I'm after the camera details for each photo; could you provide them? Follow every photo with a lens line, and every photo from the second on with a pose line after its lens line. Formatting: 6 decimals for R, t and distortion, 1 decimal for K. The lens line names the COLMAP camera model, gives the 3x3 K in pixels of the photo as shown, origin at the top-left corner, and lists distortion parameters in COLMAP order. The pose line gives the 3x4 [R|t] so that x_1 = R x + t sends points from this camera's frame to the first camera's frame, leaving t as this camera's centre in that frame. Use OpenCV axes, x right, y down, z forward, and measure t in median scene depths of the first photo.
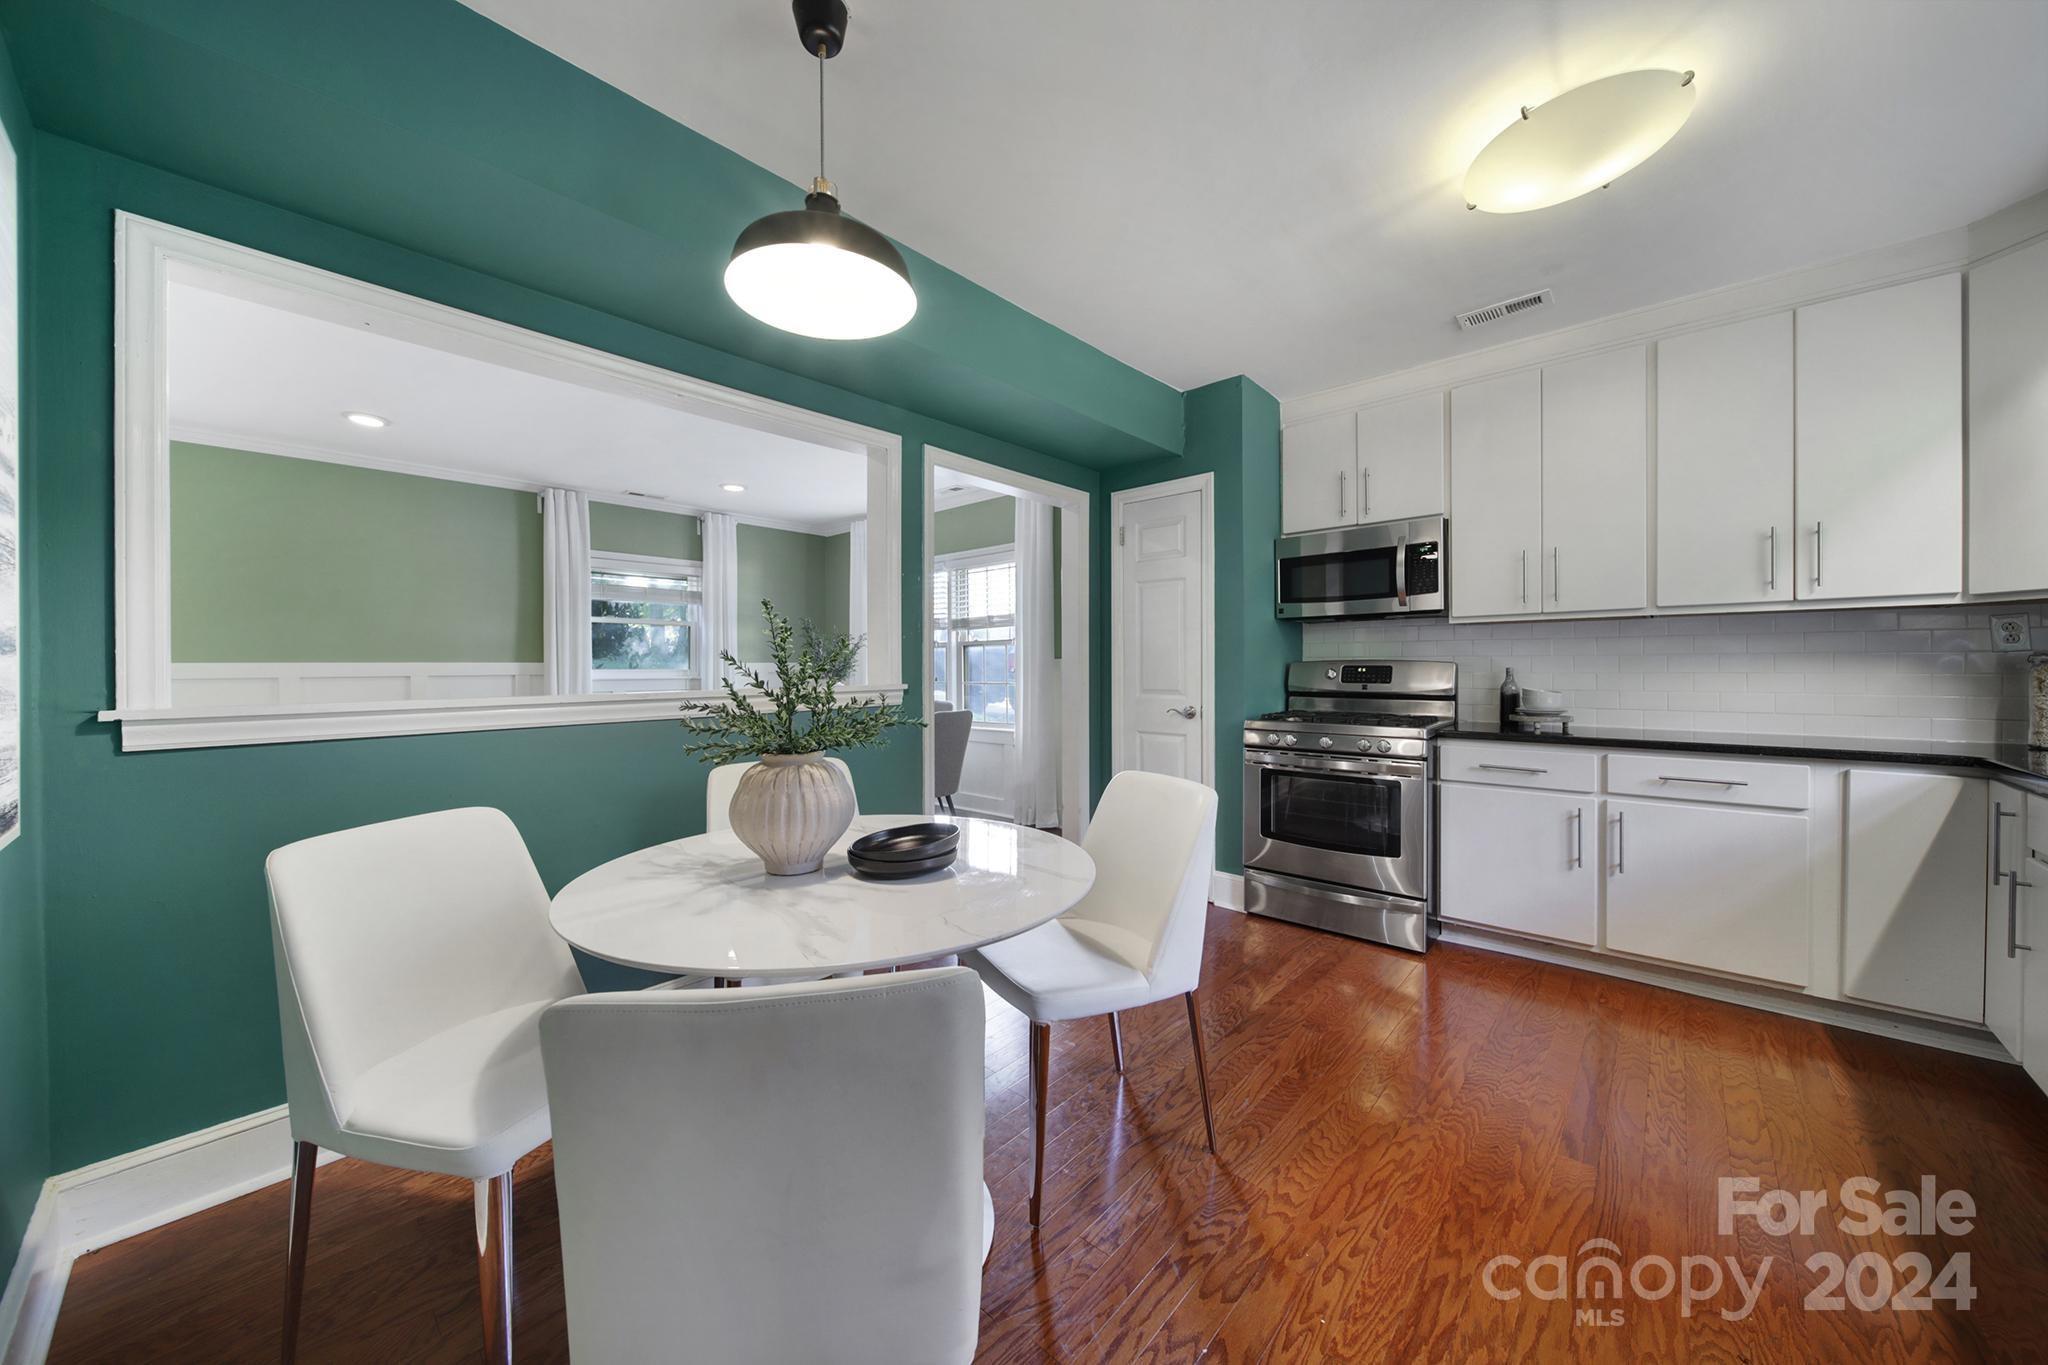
lens RADIAL K [[722.0, 0, 1028.0], [0, 722.0, 674.8], [0, 0, 1]] dist [-0.001166, -0.000487]
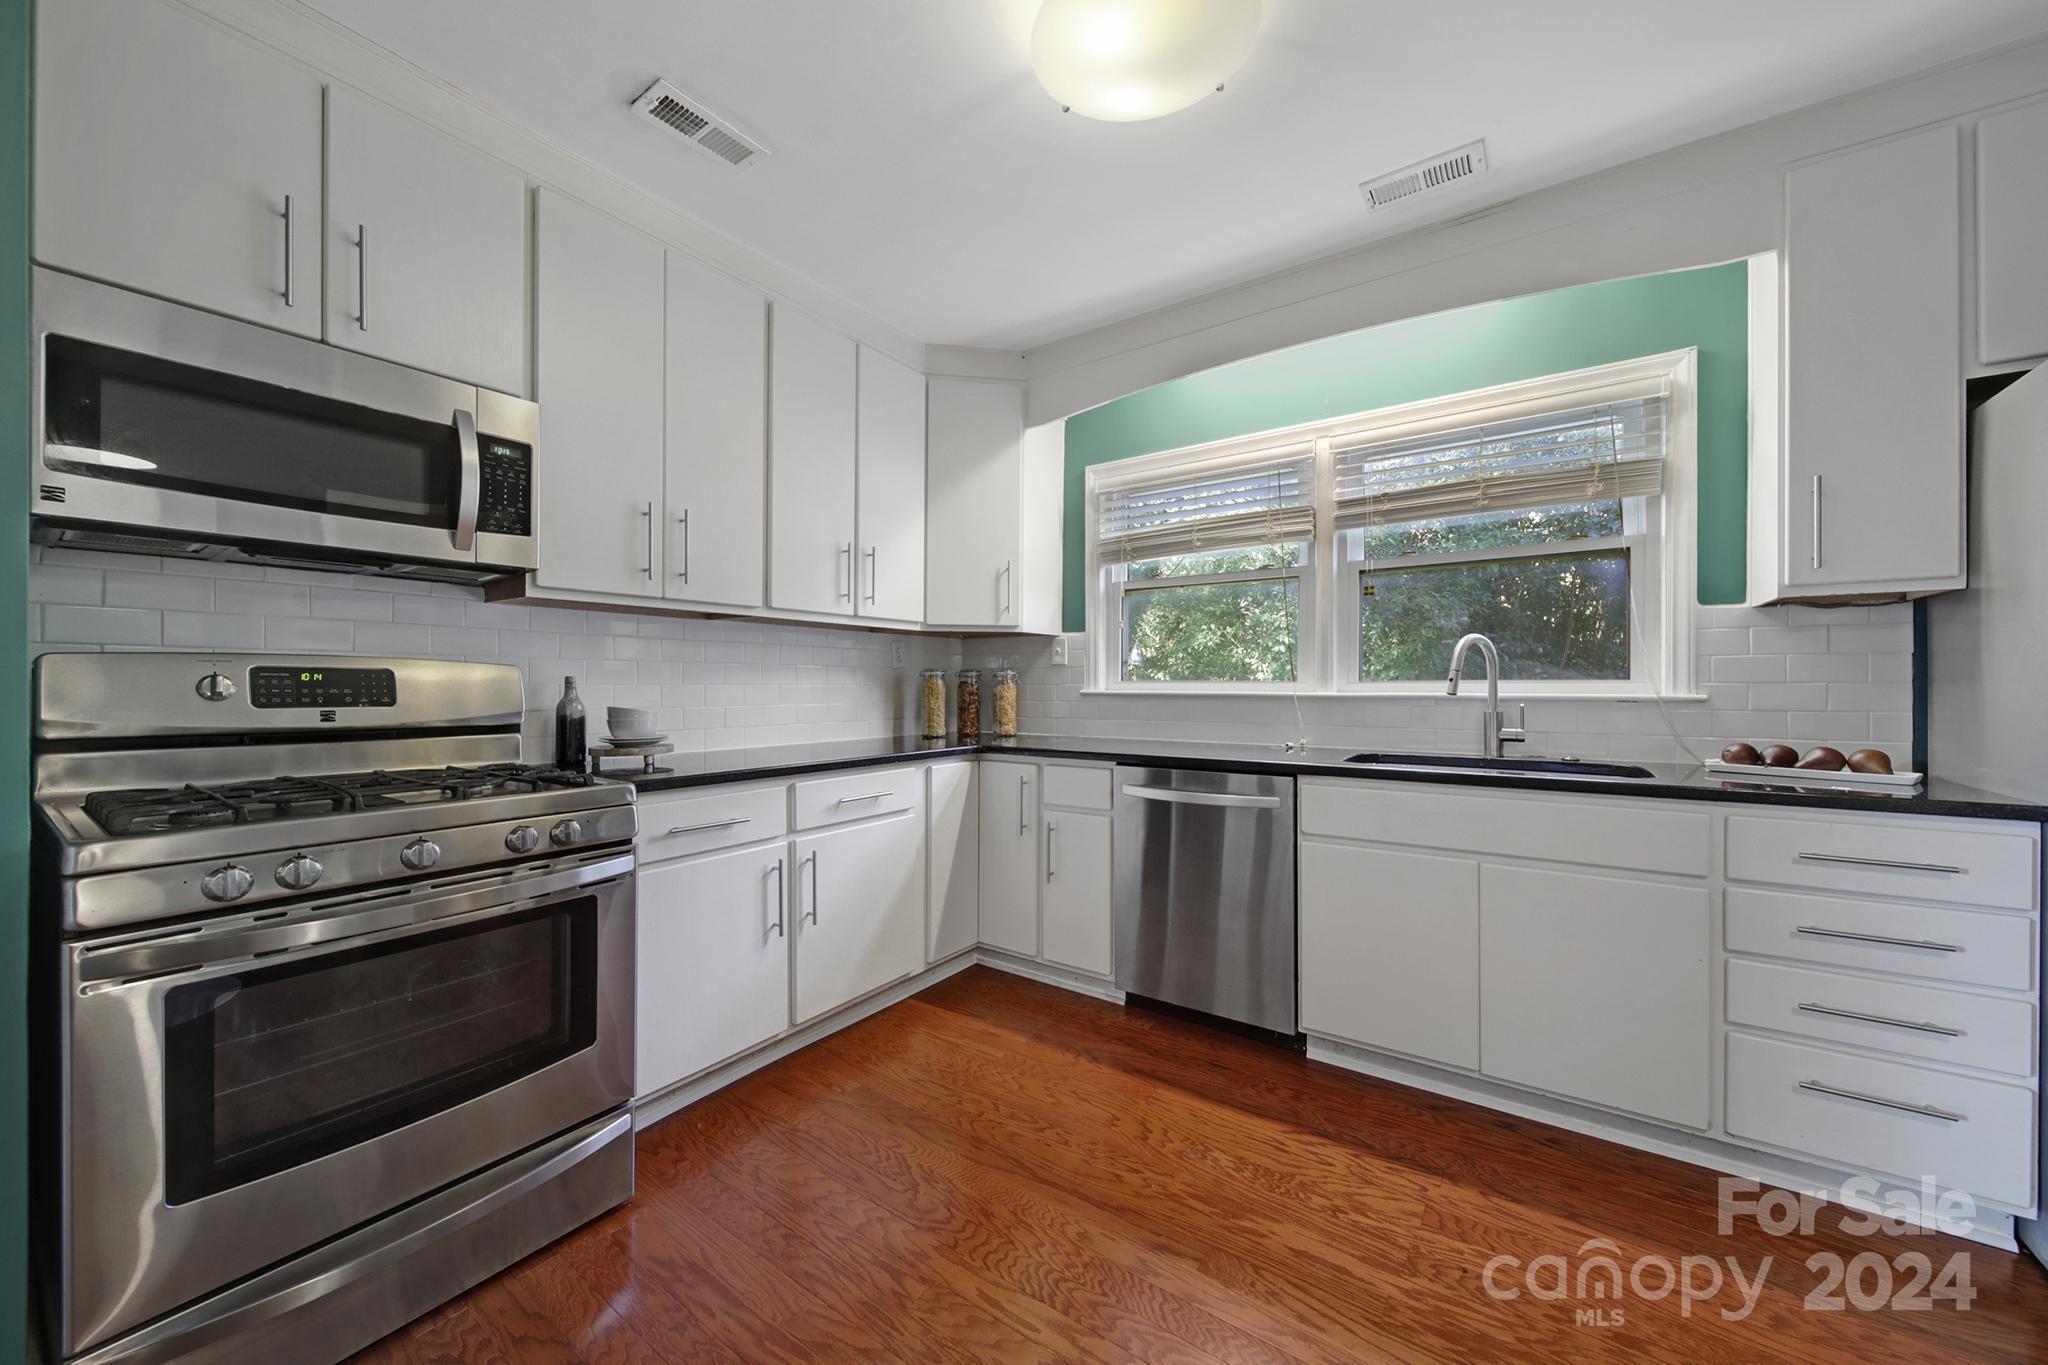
lens RADIAL K [[746.4, 0, 1027.0], [0, 746.4, 679.8], [0, 0, 1]] dist [0.019582, -0.000109]
pose [[-0.107760, 0.012012, 0.994104, -0.045646], [0.011189, 0.999878, -0.010869, 0.004549], [-0.994114, 0.009952, -0.107881, 0.618047]]
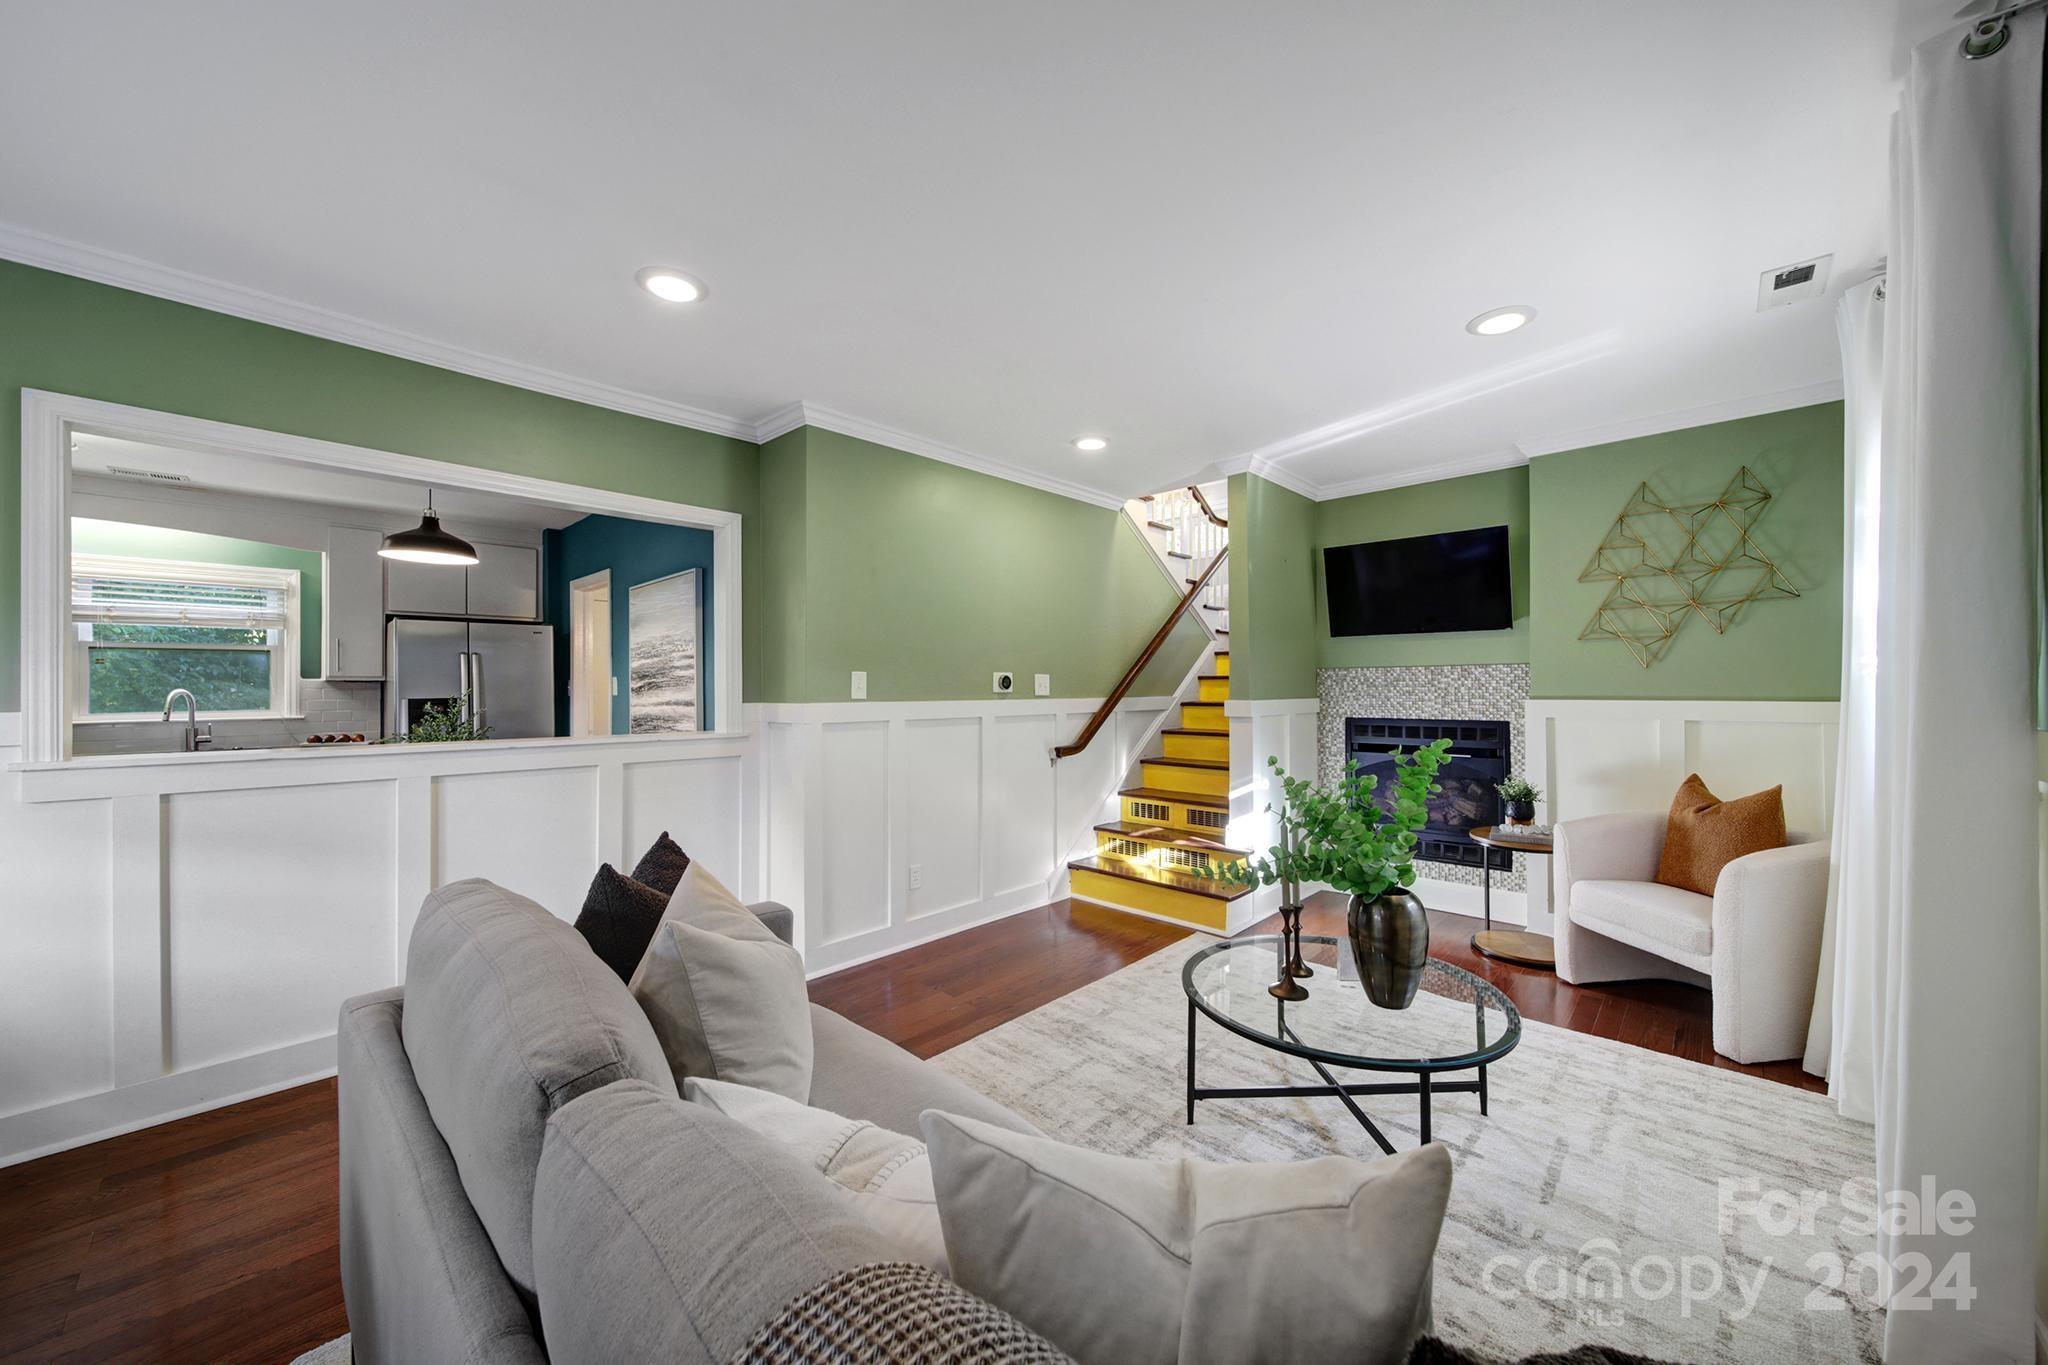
lens RADIAL K [[737.6, 0, 1024.0], [0, 737.6, 682.5], [0, 0, 1]] dist [-0.002175, -0.000375]
pose [[-0.999200, 0.005840, 0.039554, -0.922674], [0.006000, 0.999974, 0.003940, -0.044839], [-0.039530, 0.004174, -0.999210, 1.355196]]
